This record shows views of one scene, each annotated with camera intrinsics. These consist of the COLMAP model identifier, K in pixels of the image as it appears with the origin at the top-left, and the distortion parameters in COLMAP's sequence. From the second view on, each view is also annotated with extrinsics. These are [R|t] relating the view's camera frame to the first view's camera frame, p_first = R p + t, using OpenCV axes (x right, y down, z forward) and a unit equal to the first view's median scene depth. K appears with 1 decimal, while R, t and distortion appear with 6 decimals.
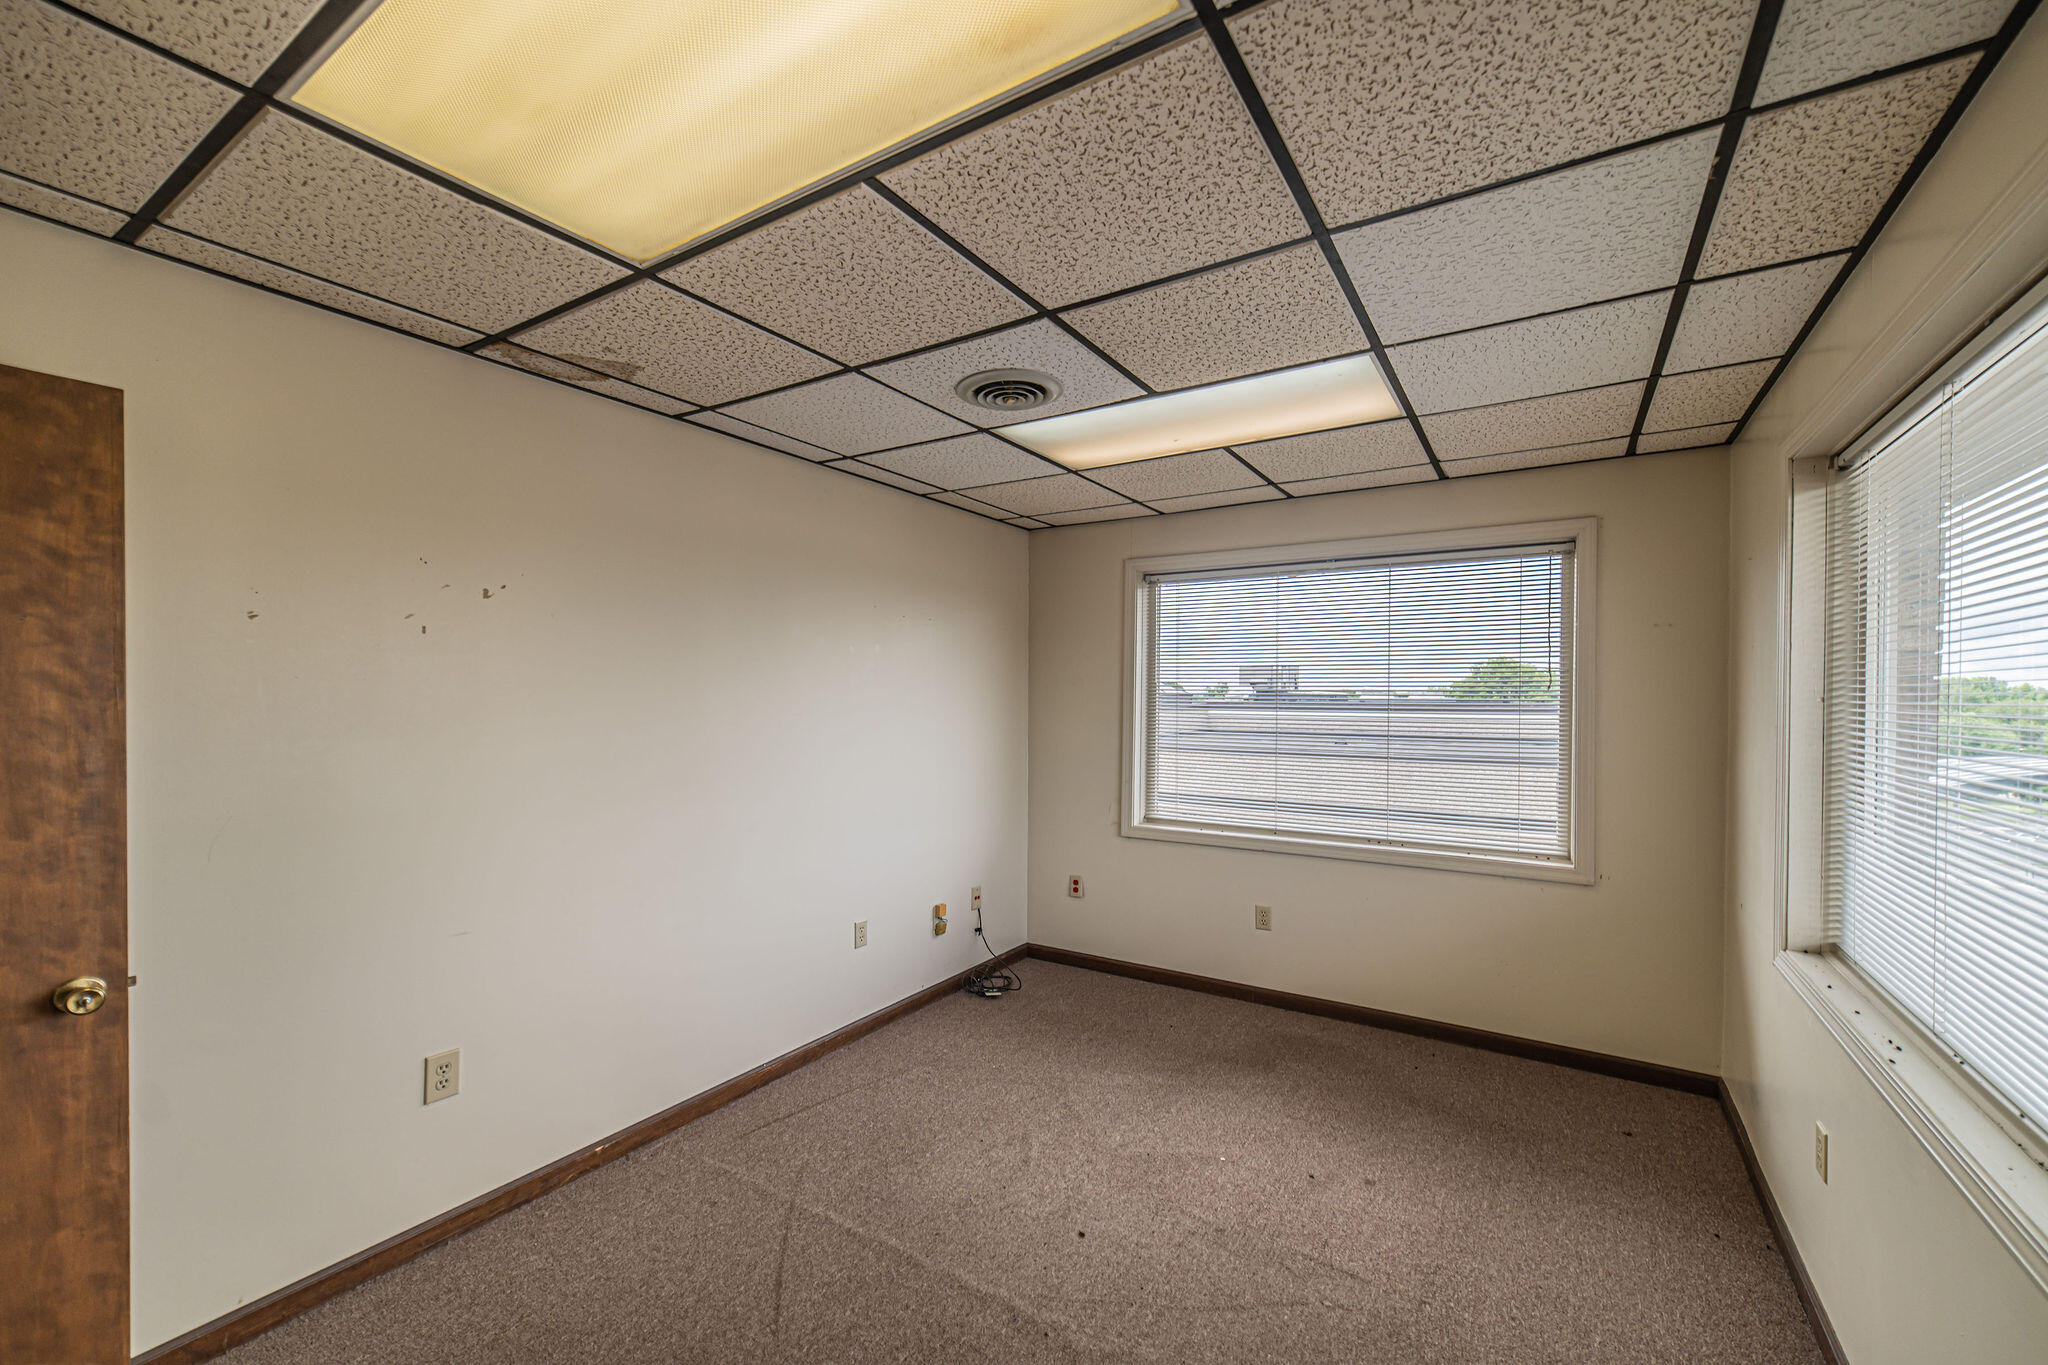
lens RADIAL K [[825.2, 0, 1029.9], [0, 825.2, 695.3], [0, 0, 1]] dist [-0.000944, 0.000304]
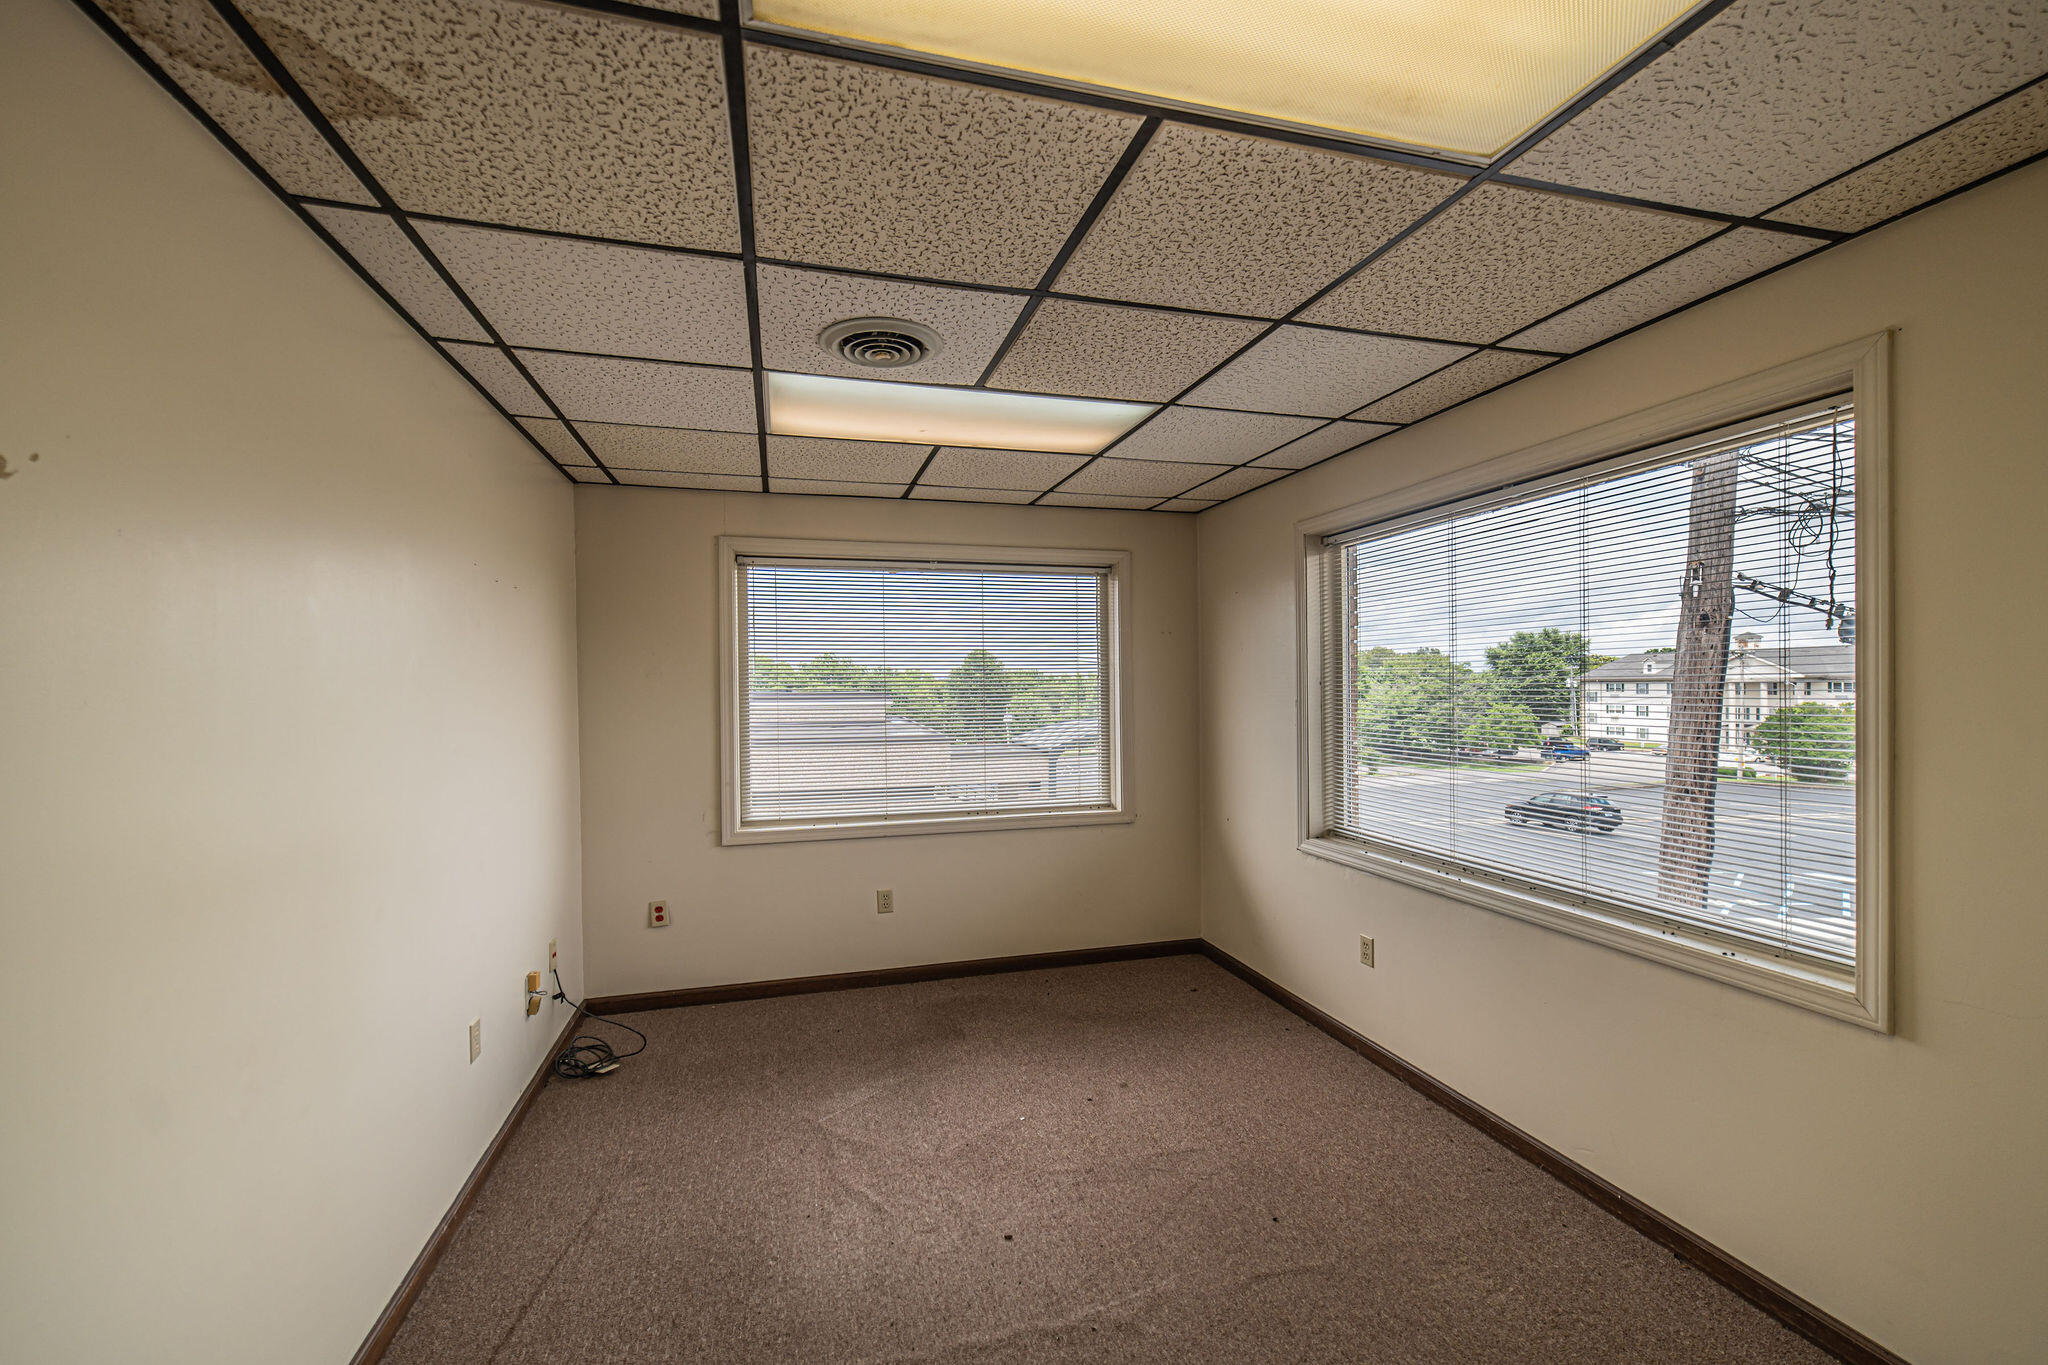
lens RADIAL K [[812.5, 0, 1021.4], [0, 812.5, 682.9], [0, 0, 1]] dist [-0.002940, 0.000366]
pose [[0.678146, -0.008894, 0.734873, -0.385779], [0.012648, 0.999920, 0.000430, -0.001976], [-0.734818, 0.009003, 0.678205, 0.203998]]
